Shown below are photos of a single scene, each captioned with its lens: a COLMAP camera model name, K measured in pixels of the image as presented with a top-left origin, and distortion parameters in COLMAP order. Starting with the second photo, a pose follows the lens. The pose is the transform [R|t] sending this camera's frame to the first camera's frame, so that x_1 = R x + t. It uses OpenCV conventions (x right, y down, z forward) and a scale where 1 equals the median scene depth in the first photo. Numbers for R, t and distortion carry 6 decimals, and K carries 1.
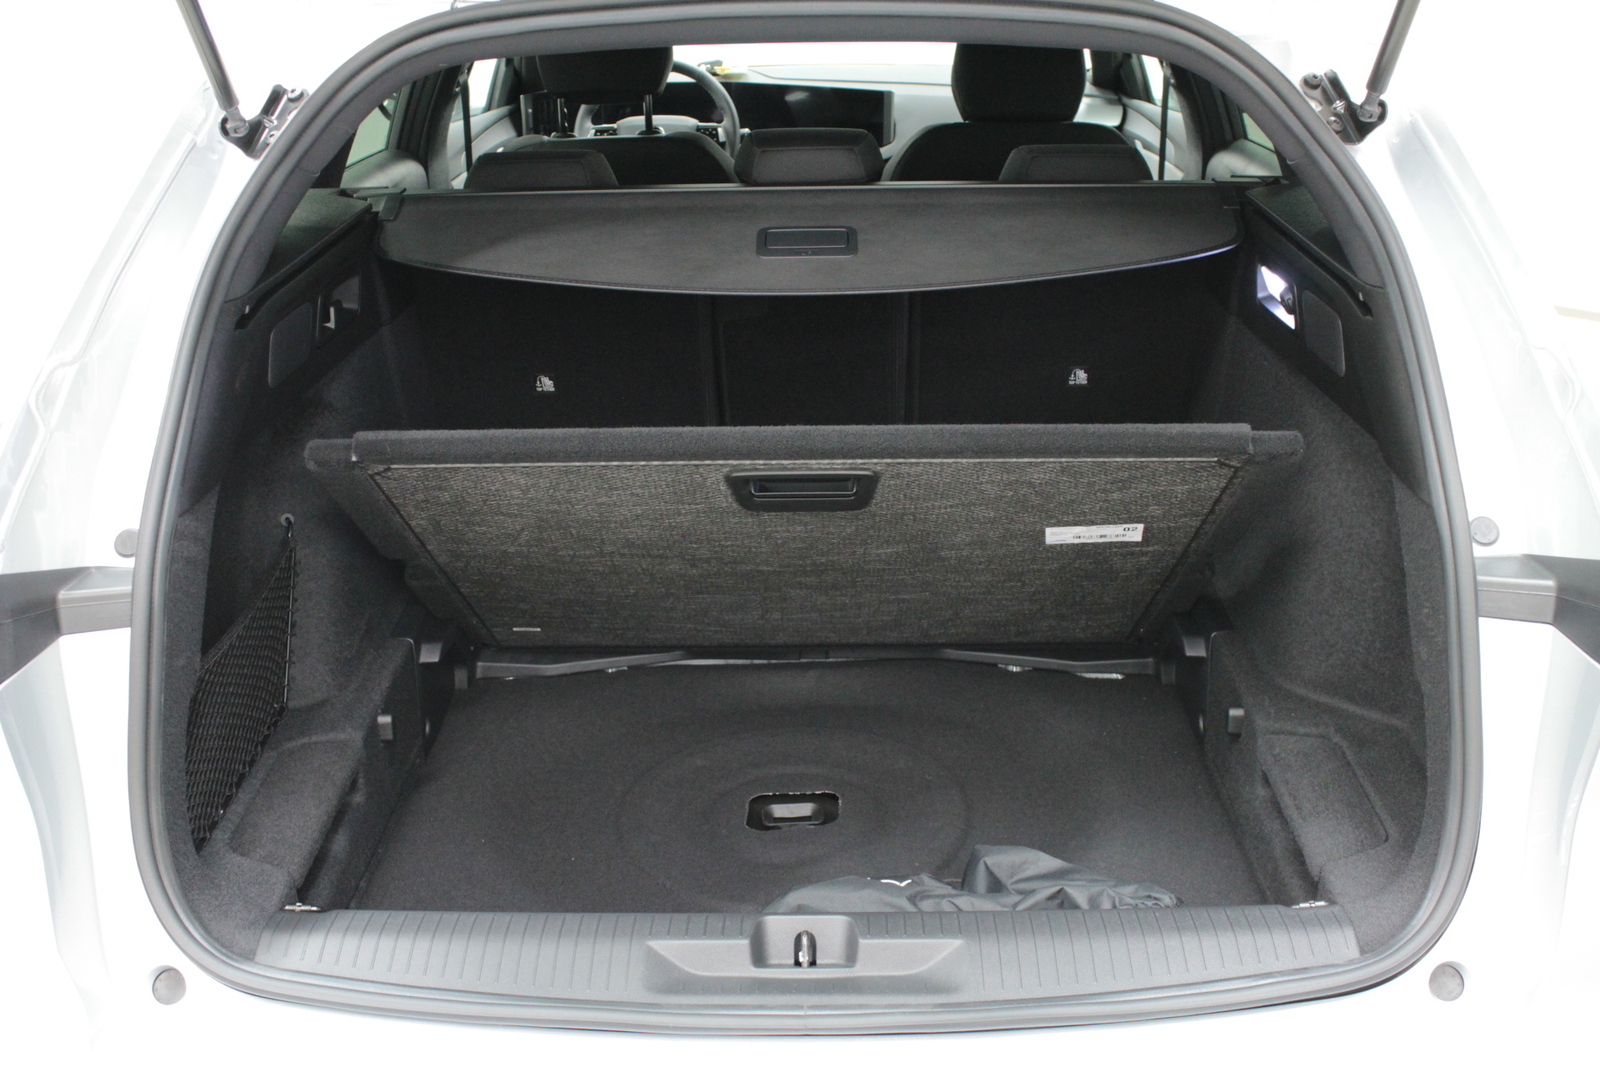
lens RADIAL K [[1664.1, 0, 800.0], [0, 1664.1, 533.5], [0, 0, 1]] dist [-0.079502, 0.034362]
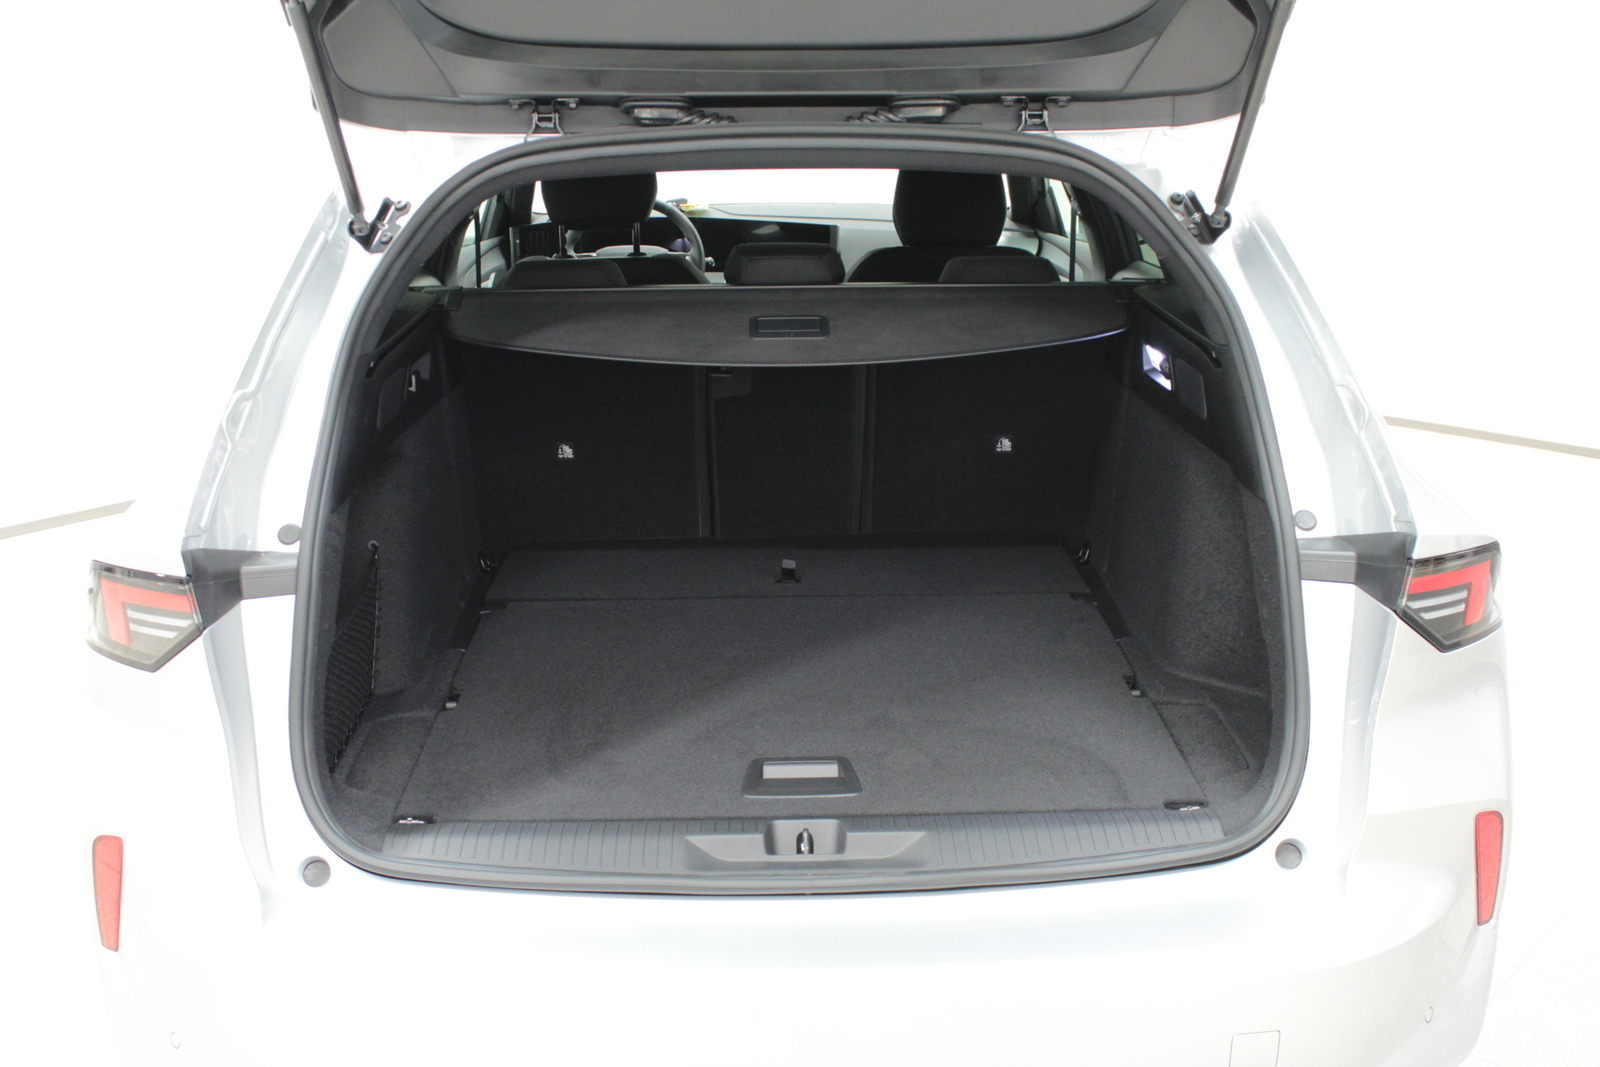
lens RADIAL K [[1664.1, 0, 800.0], [0, 1664.1, 533.5], [0, 0, 1]] dist [-0.079502, 0.034362]
pose [[0.999029, -0.003526, 0.043921, -0.051554], [0.007389, 0.996084, -0.088105, 0.109424], [-0.043438, 0.088344, 0.995142, -0.290965]]
